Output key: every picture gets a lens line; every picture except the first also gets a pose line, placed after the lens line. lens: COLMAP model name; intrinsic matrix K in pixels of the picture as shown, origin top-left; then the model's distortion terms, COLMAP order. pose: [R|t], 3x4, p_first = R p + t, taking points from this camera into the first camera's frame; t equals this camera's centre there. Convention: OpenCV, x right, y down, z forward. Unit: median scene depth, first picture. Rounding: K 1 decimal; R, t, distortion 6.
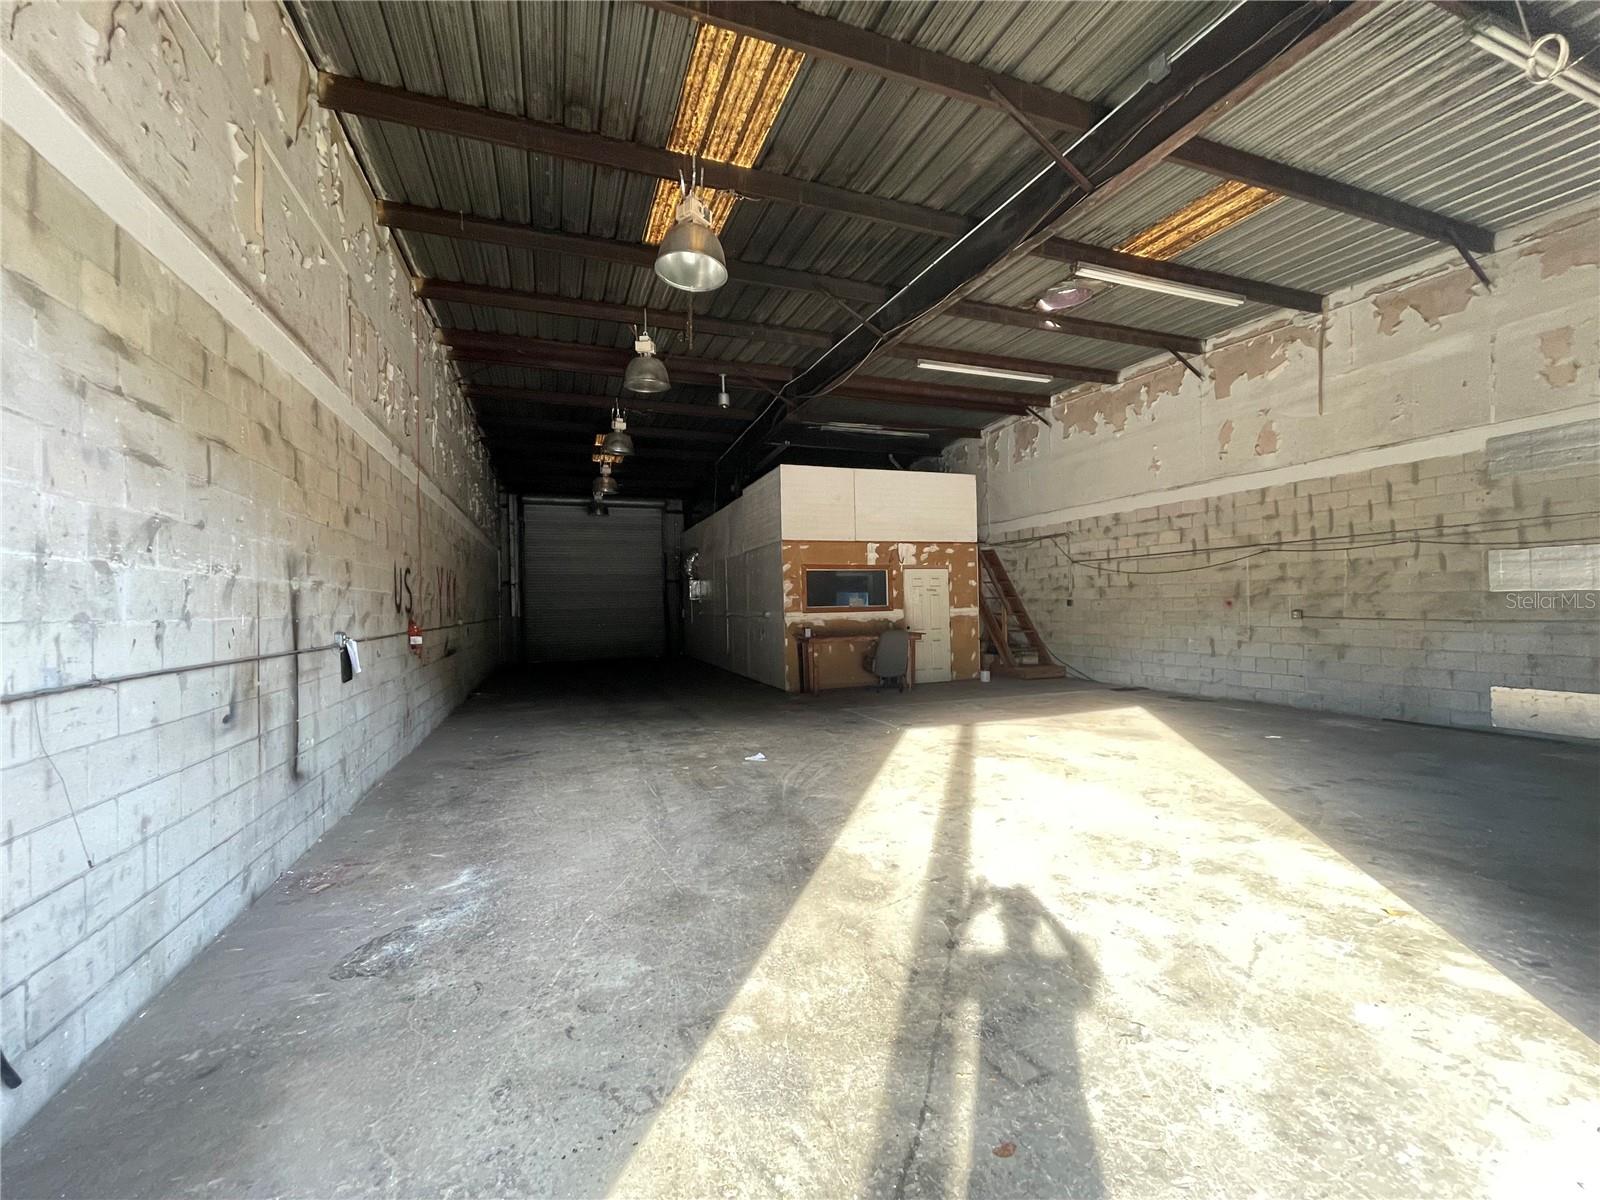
lens RADIAL K [[645.5, 0, 799.9], [0, 645.5, 594.8], [0, 0, 1]] dist [0.001943, 0.000054]
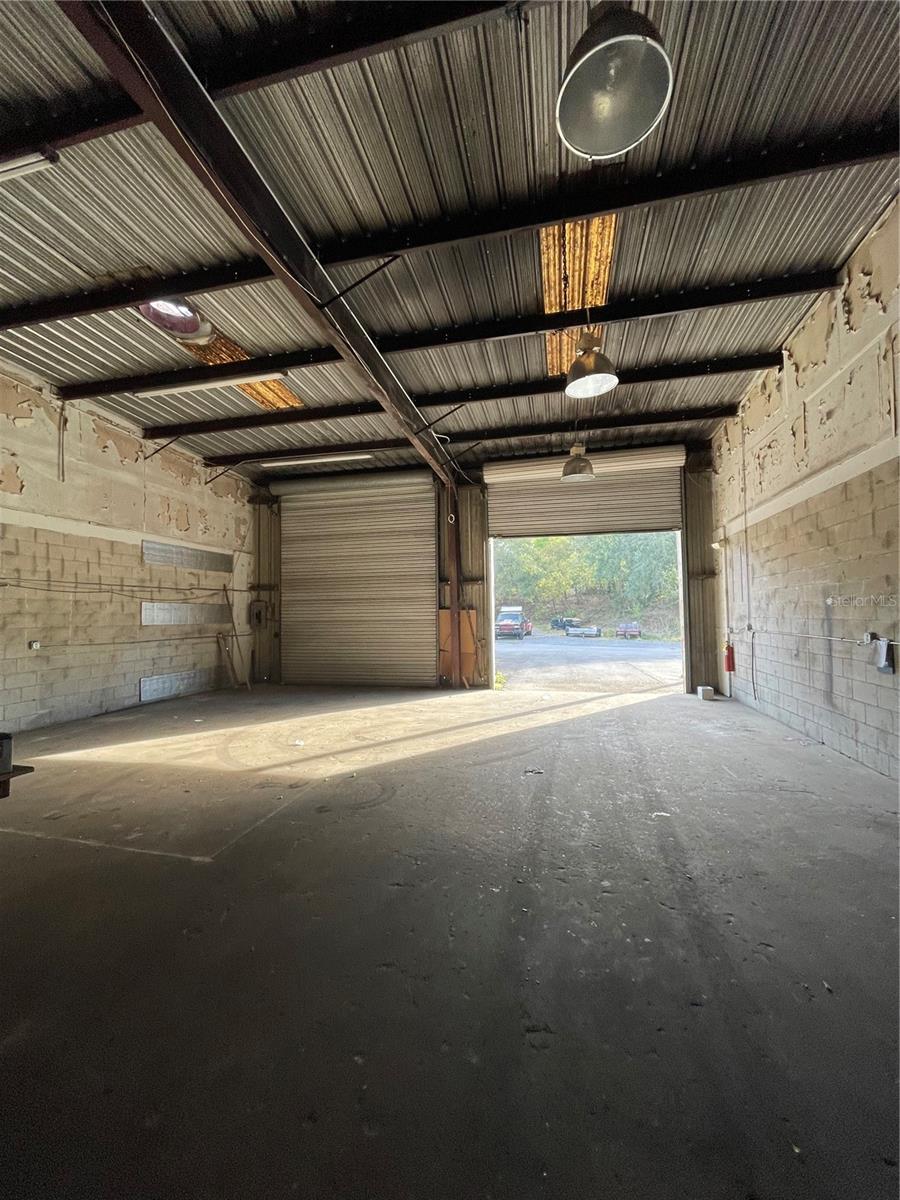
lens RADIAL K [[484.1, 0, 450.3], [0, 484.1, 598.5], [0, 0, 1]] dist [0.001943, 0.000054]
pose [[-0.826557, 0.050669, 0.560567, -0.337838], [0.022410, 0.998113, -0.057175, 0.015080], [-0.562406, -0.034696, -0.826133, 1.418955]]
